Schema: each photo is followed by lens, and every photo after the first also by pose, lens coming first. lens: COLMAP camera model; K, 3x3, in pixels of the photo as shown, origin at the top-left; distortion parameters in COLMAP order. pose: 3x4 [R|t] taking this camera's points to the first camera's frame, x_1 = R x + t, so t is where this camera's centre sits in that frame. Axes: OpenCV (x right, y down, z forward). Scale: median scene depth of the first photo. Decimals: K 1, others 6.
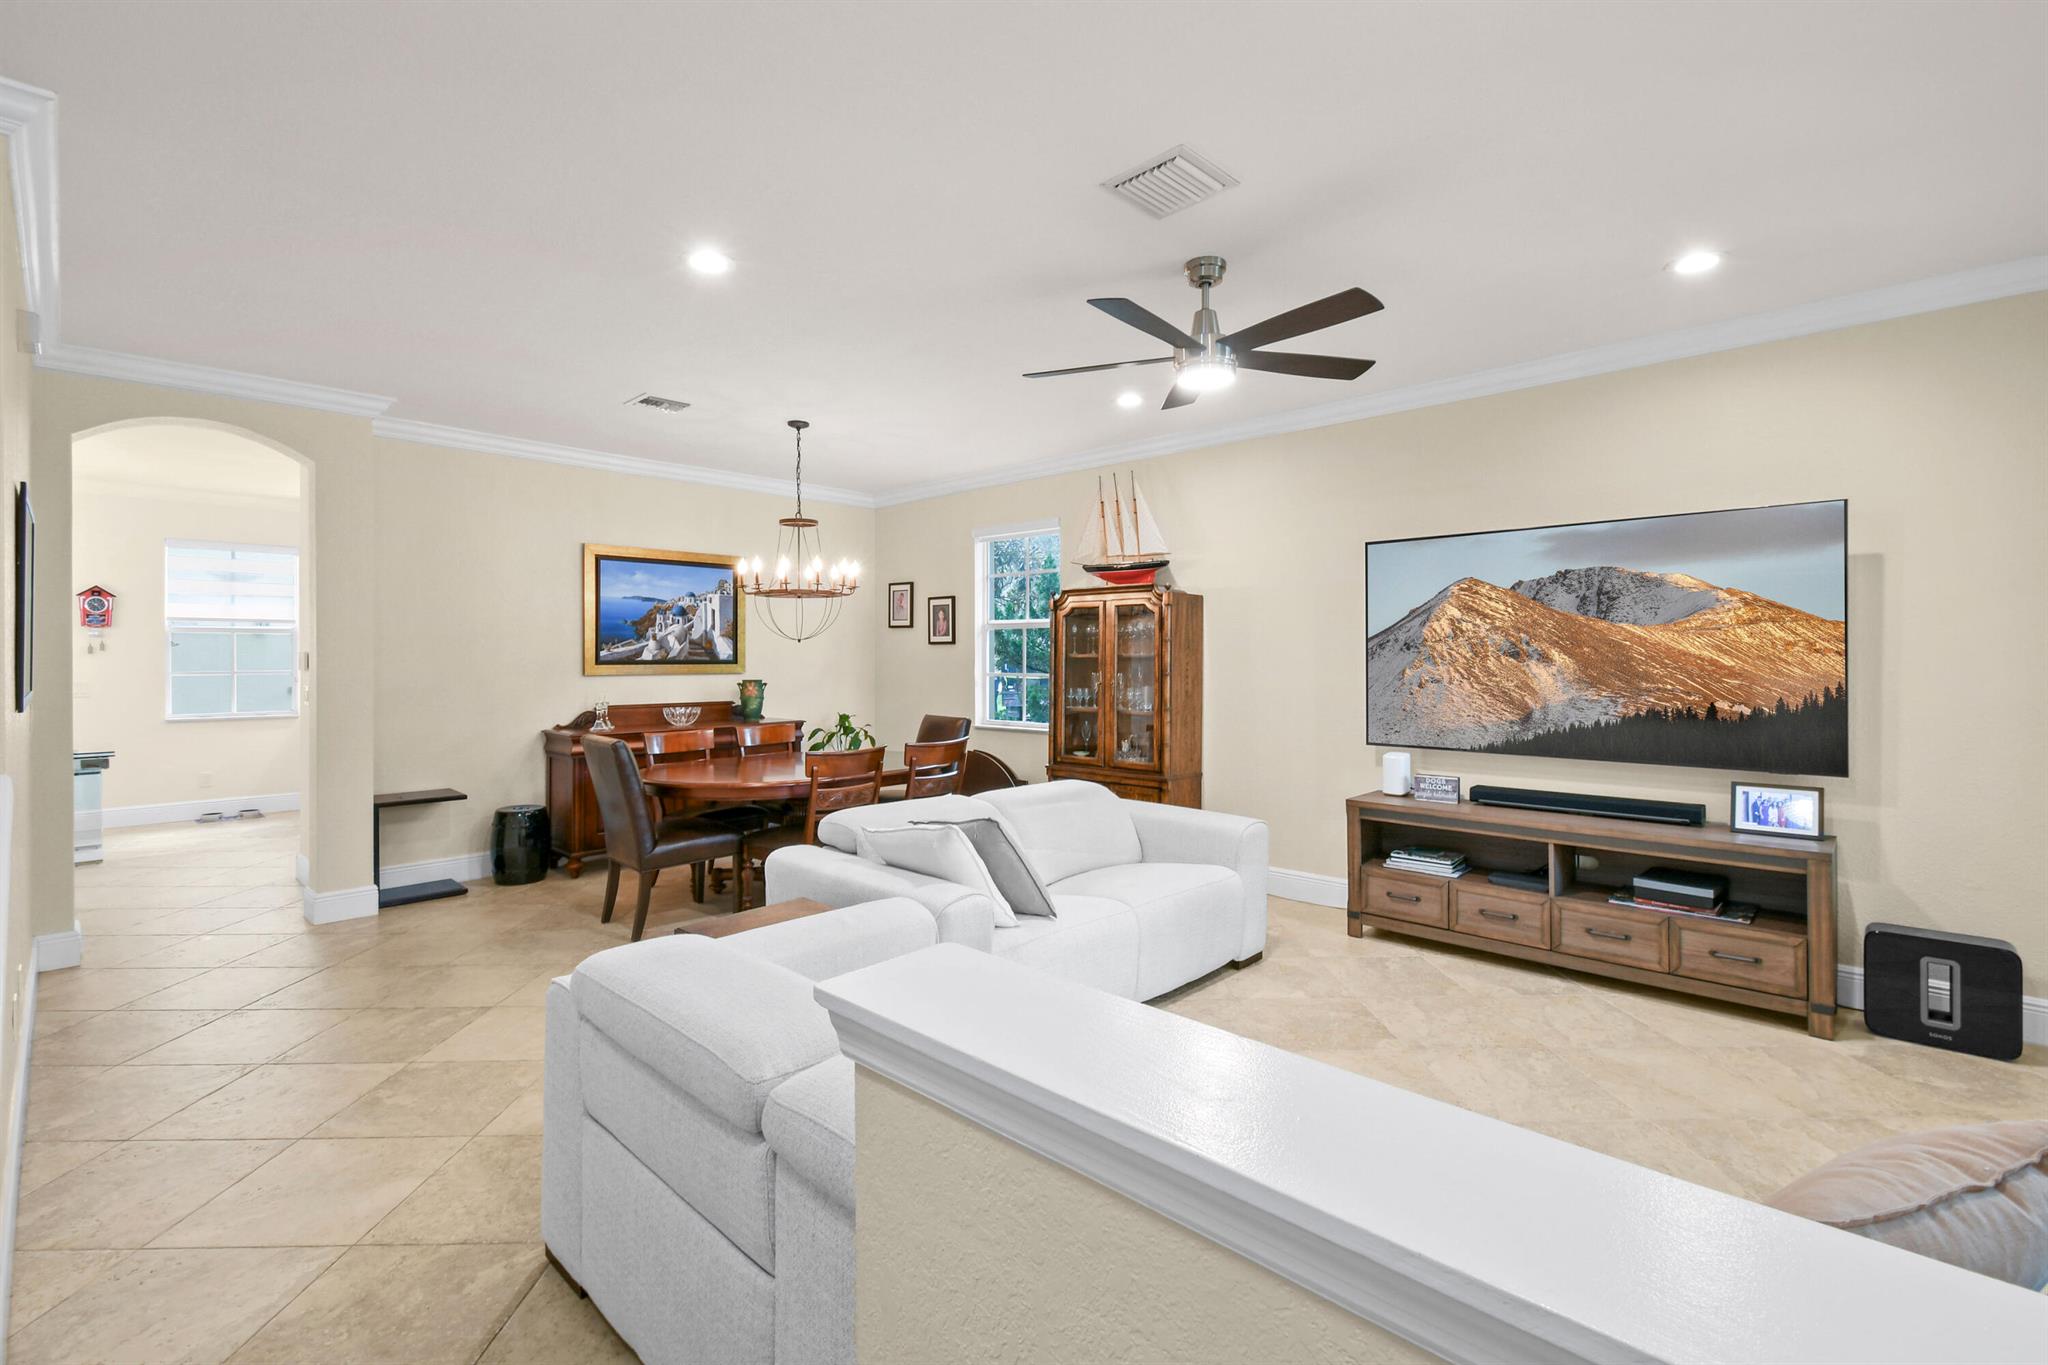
lens RADIAL K [[915.8, 0, 1020.3], [0, 915.8, 669.0], [0, 0, 1]] dist [0.006844, -0.001818]
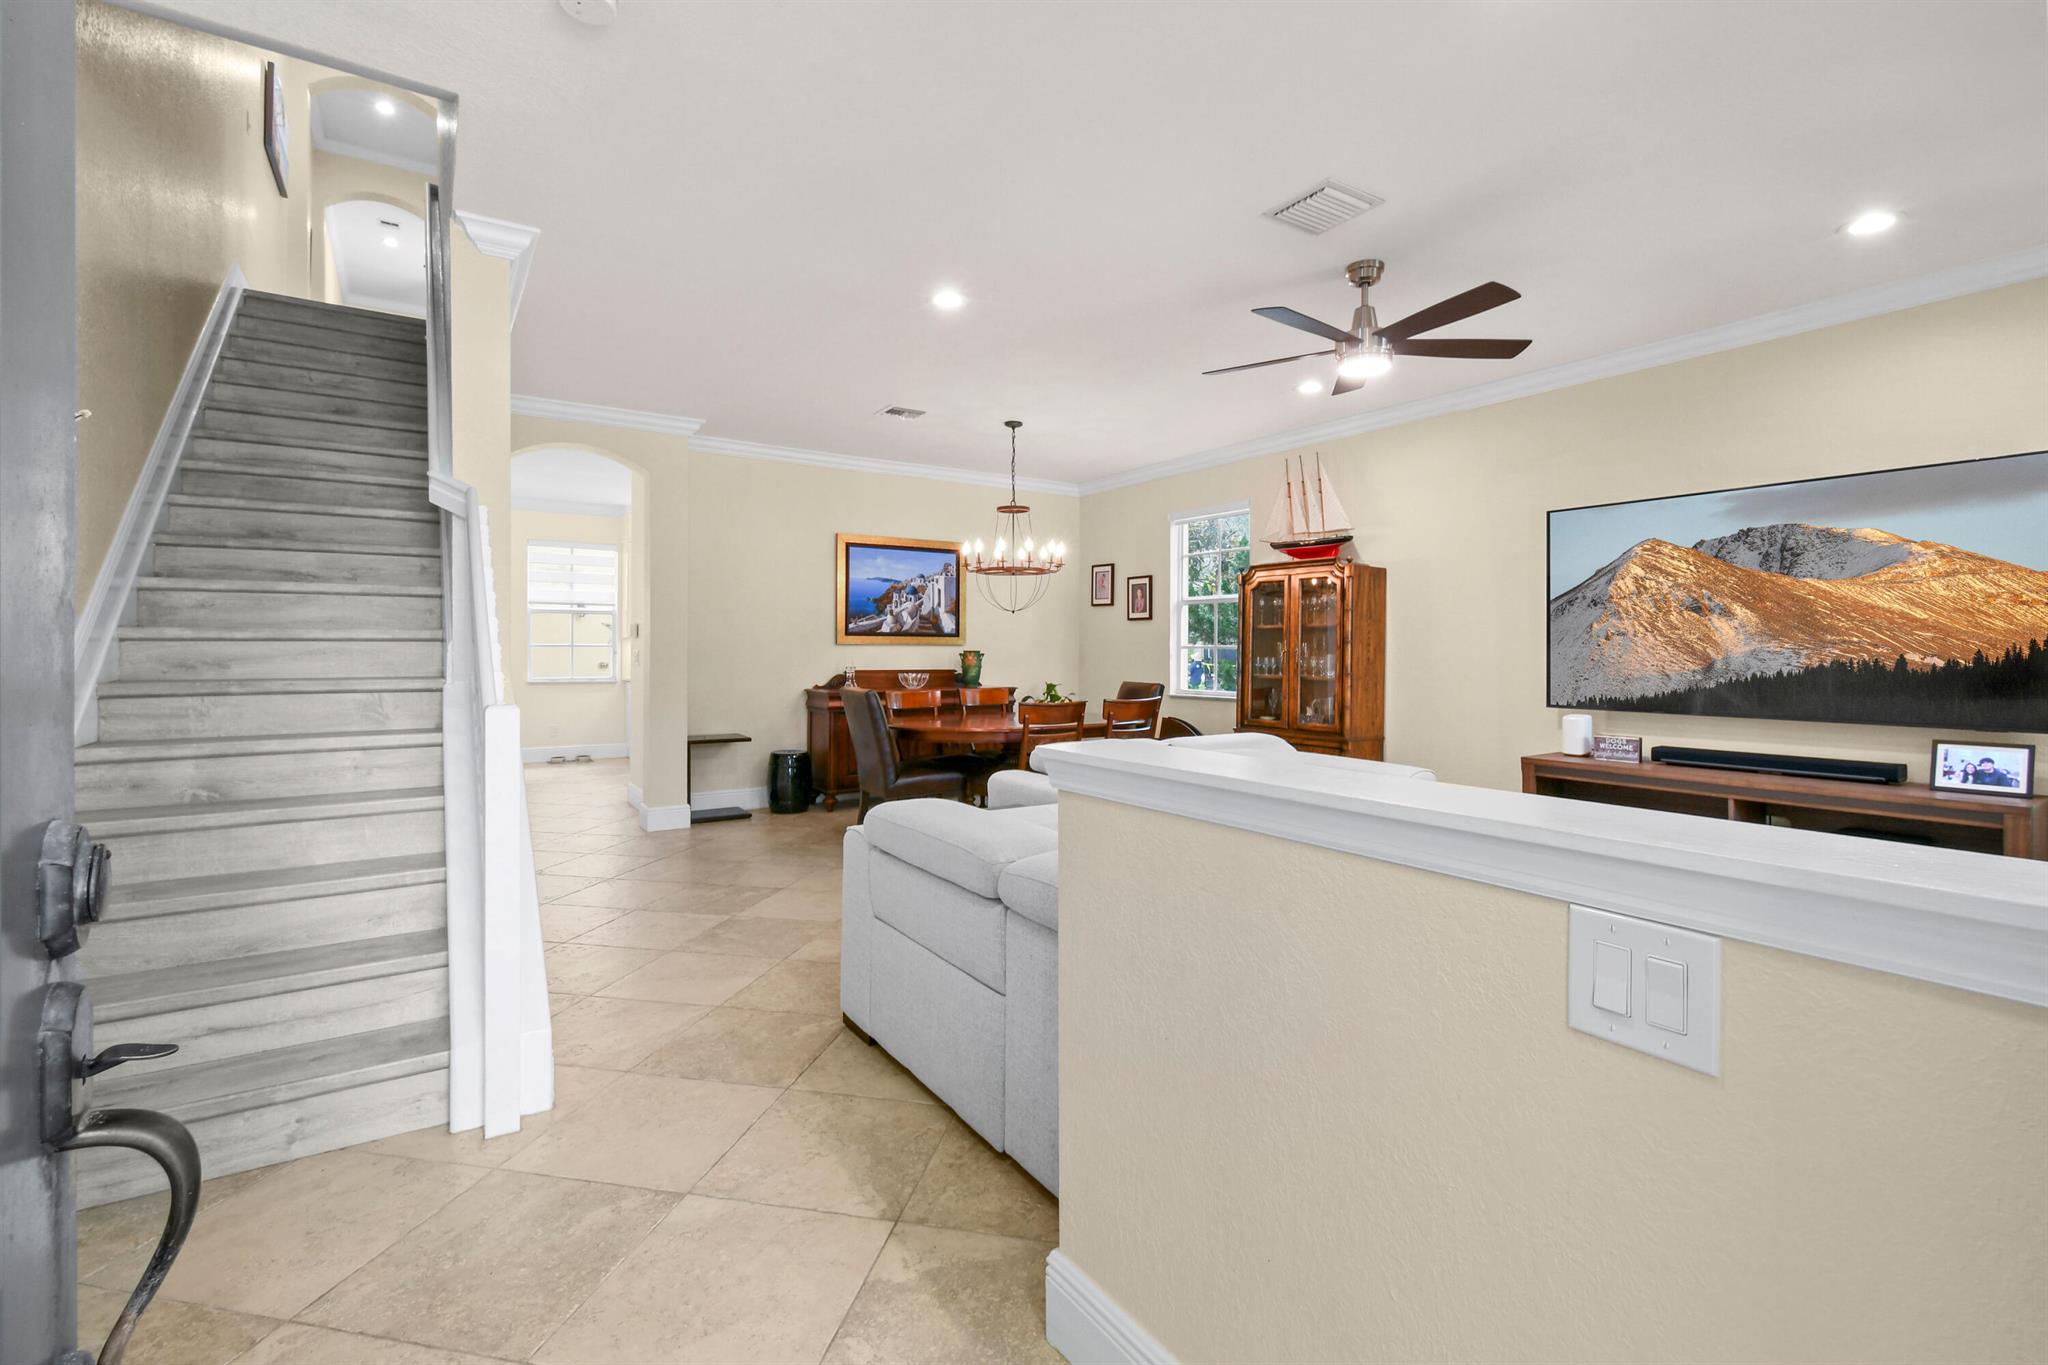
lens RADIAL K [[915.8, 0, 1020.9], [0, 915.8, 668.8], [0, 0, 1]] dist [0.006844, -0.001818]
pose [[0.975499, 0.008025, -0.219856, 0.021394], [-0.006384, 0.999946, 0.008176, 0.029338], [0.219910, -0.006572, 0.975498, -0.116725]]
